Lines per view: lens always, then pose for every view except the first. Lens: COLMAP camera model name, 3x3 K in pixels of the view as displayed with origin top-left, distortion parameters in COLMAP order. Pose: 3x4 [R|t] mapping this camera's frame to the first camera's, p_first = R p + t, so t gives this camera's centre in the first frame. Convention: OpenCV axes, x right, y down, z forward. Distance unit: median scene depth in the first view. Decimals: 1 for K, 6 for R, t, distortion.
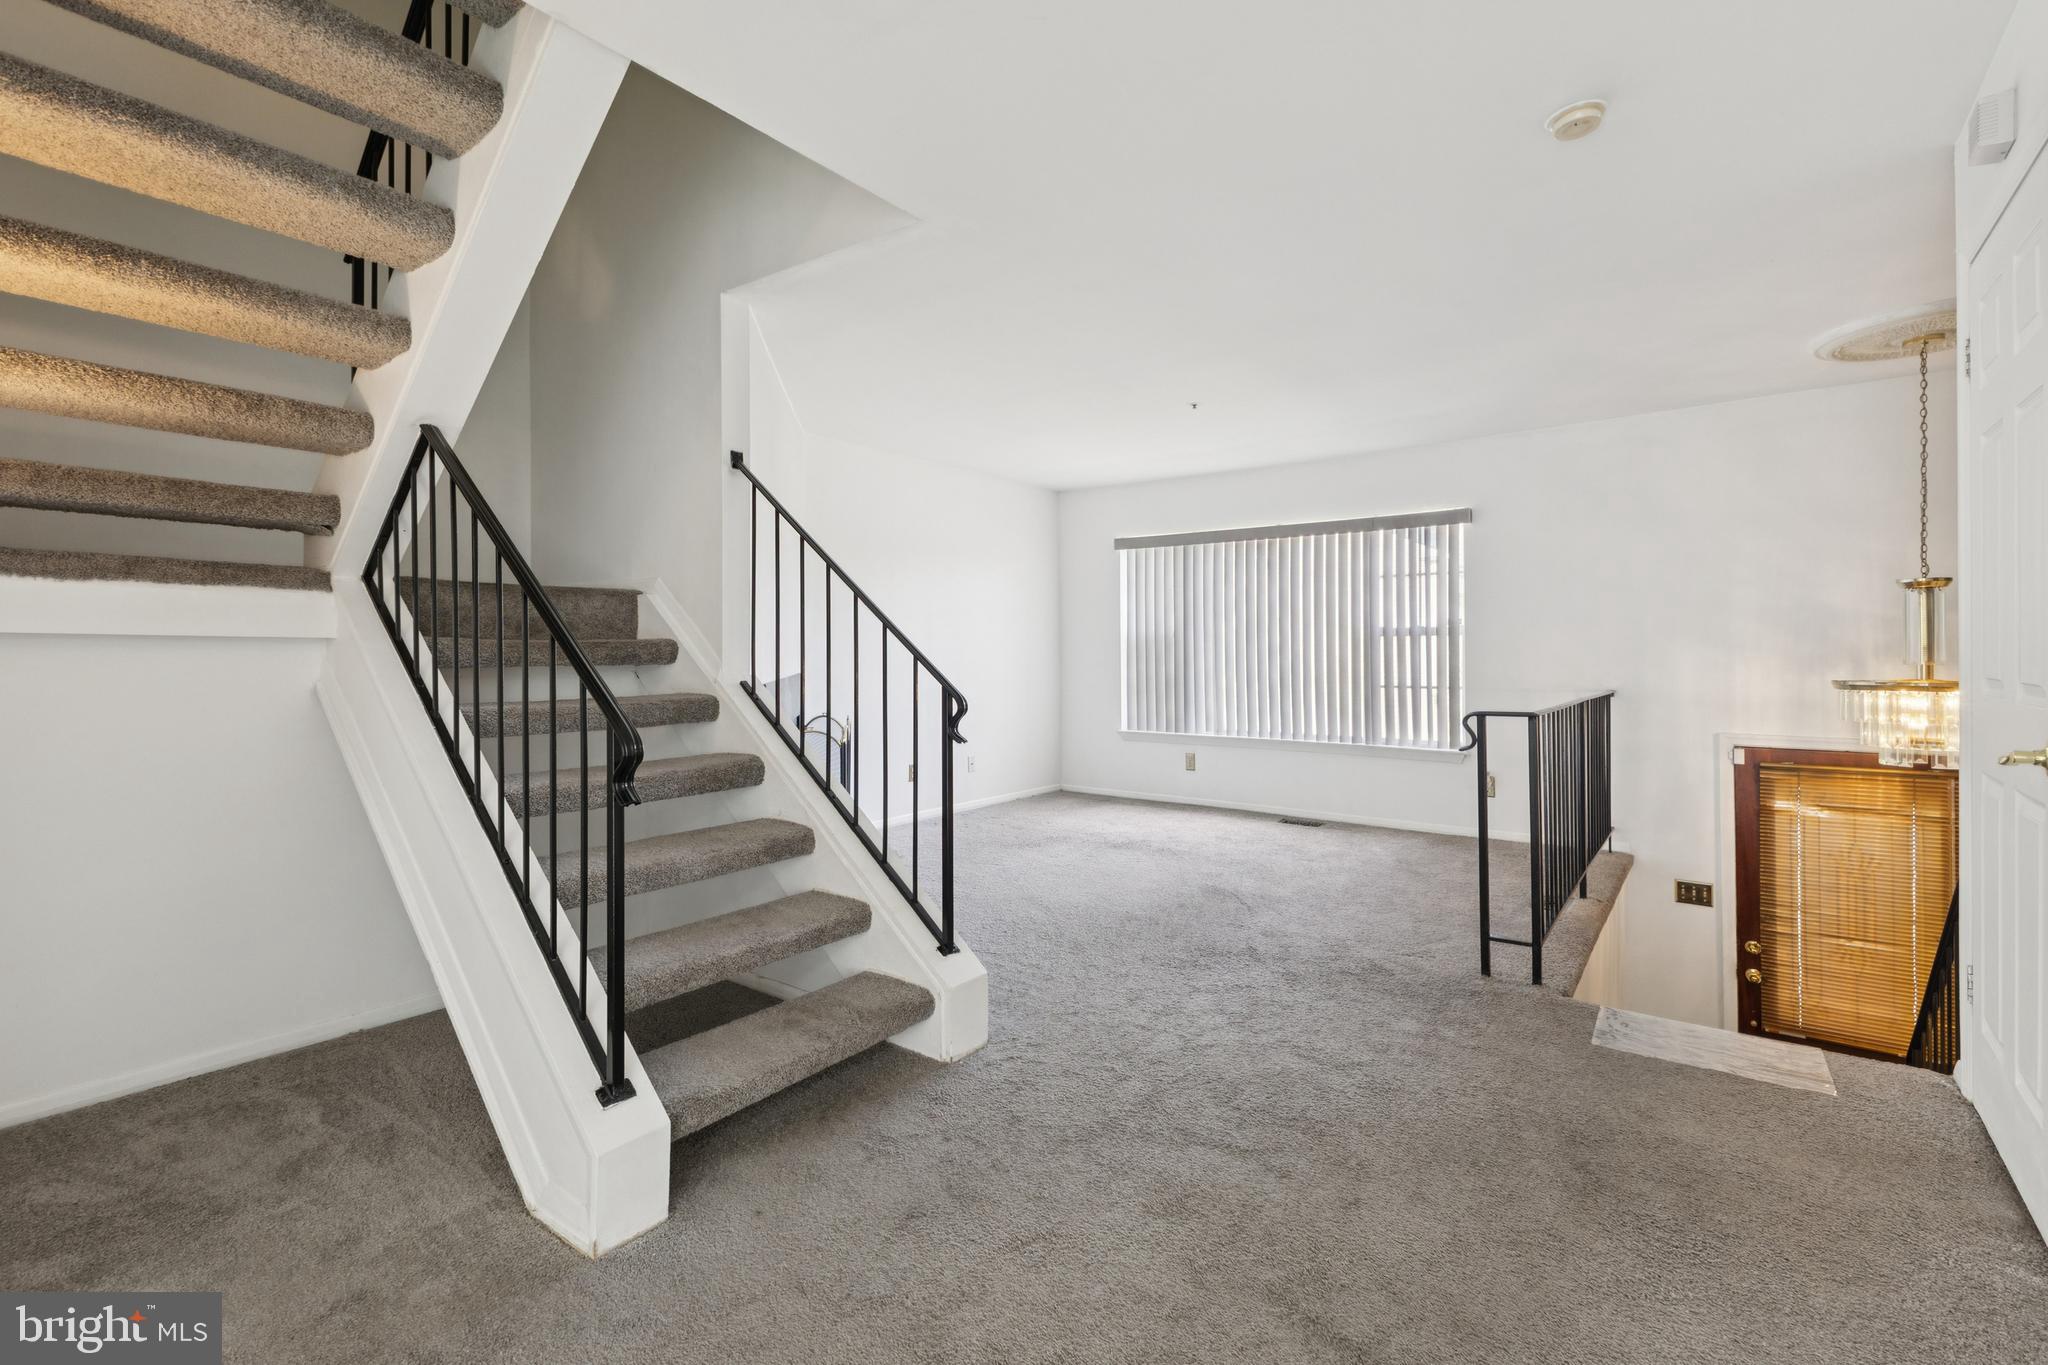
lens RADIAL K [[886.4, 0, 1024.0], [0, 886.4, 647.0], [0, 0, 1]] dist [-0.000012, -0.000037]
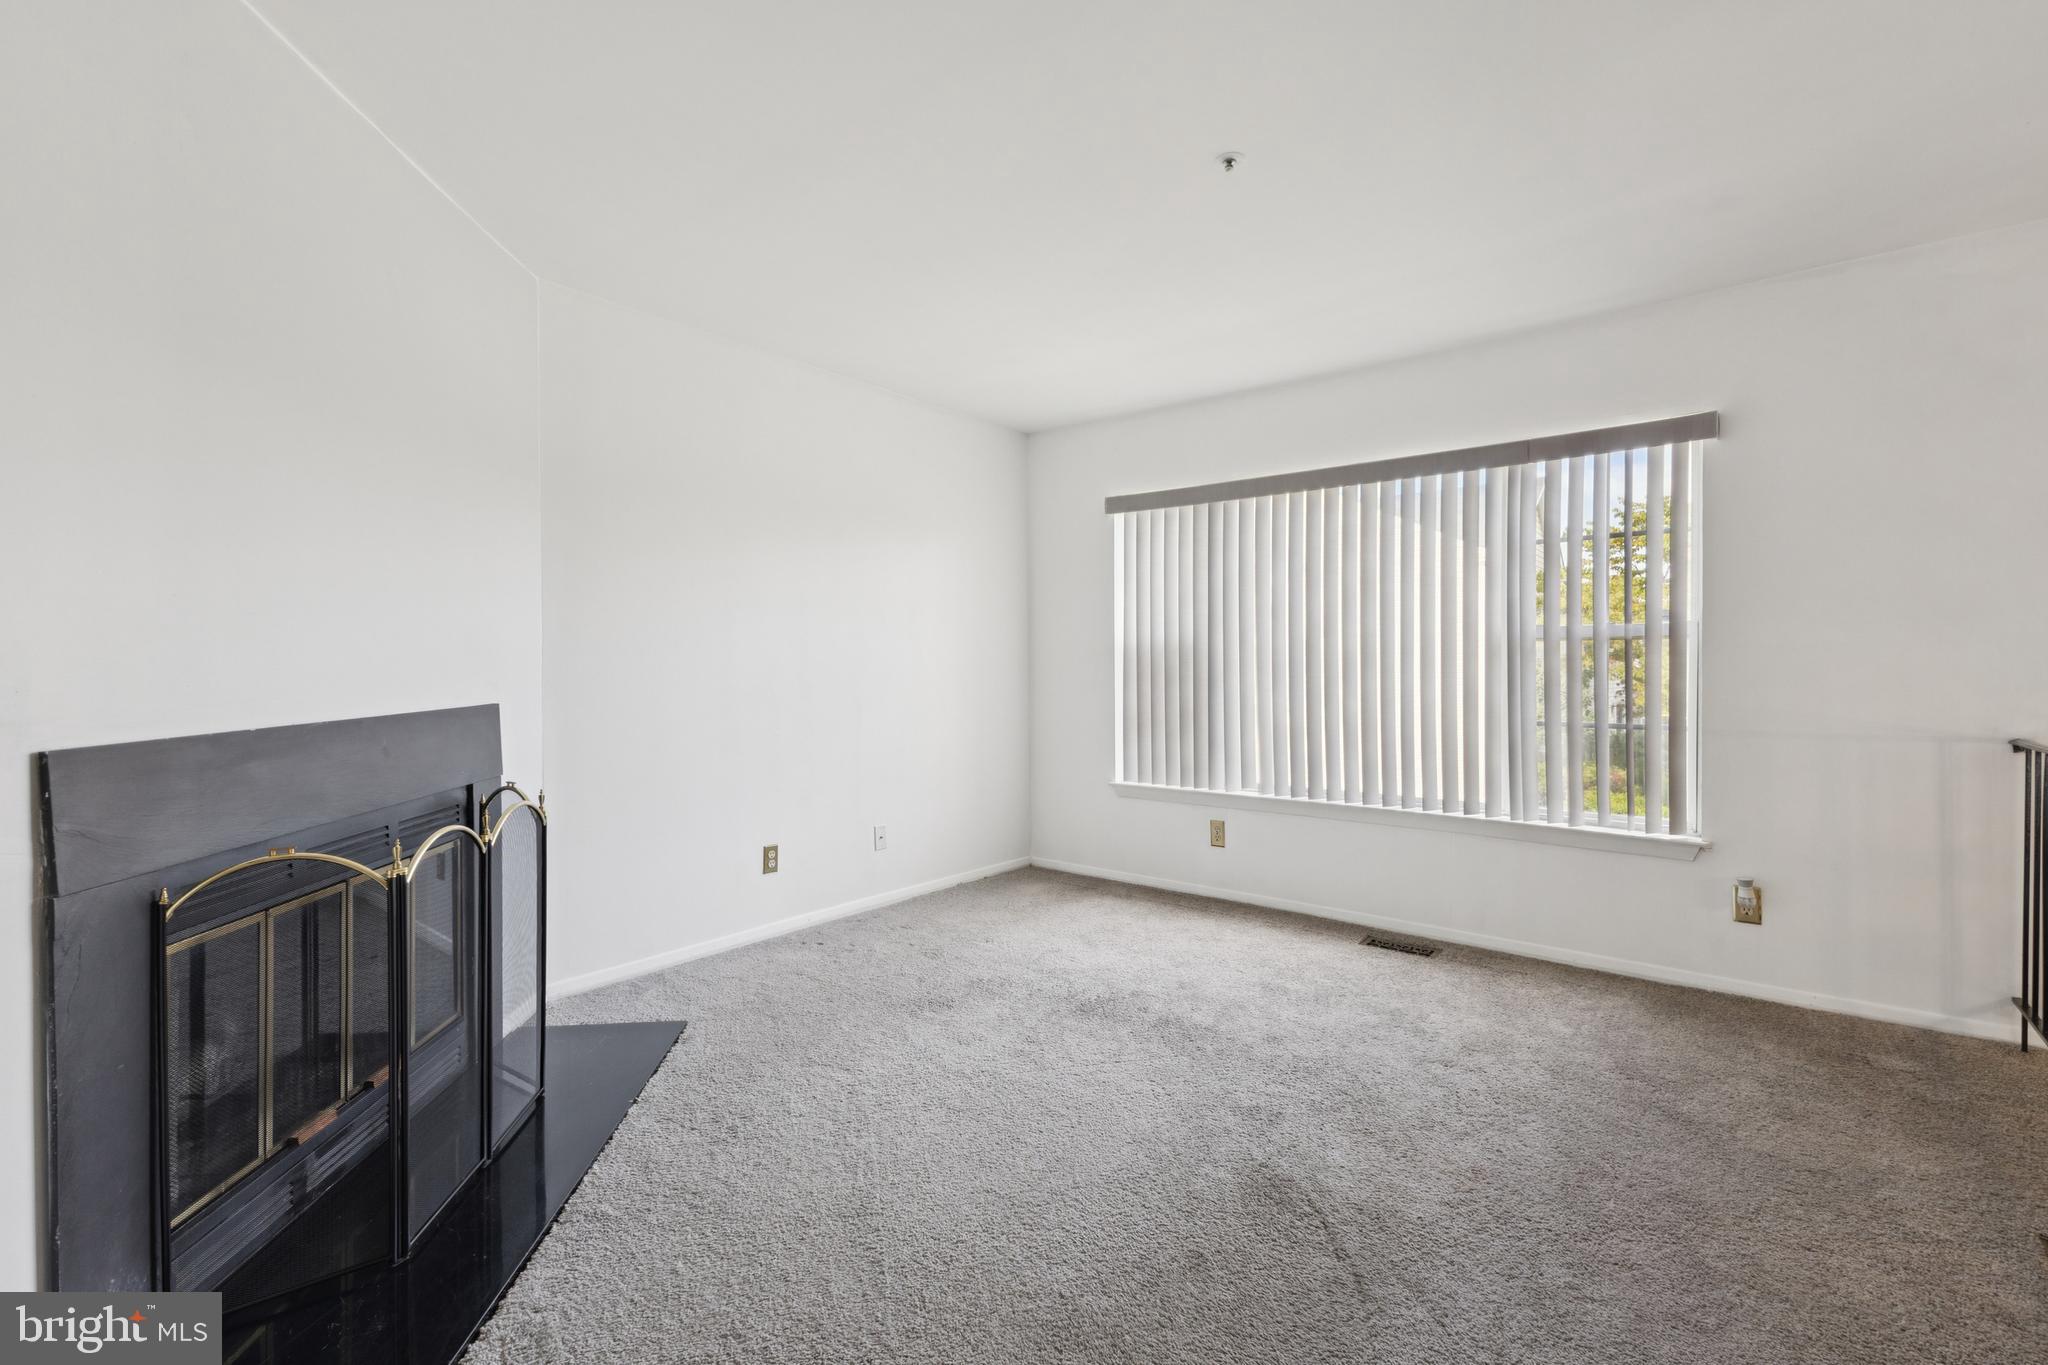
lens RADIAL K [[900.5, 0, 1024.0], [0, 900.5, 682.5], [0, 0, 1]] dist [-0.000065, -0.000134]
pose [[0.999656, 0.000621, -0.026226, 0.062122], [-0.000046, 0.999760, 0.021920, 0.003266], [0.026234, -0.021911, 0.999416, 0.332824]]
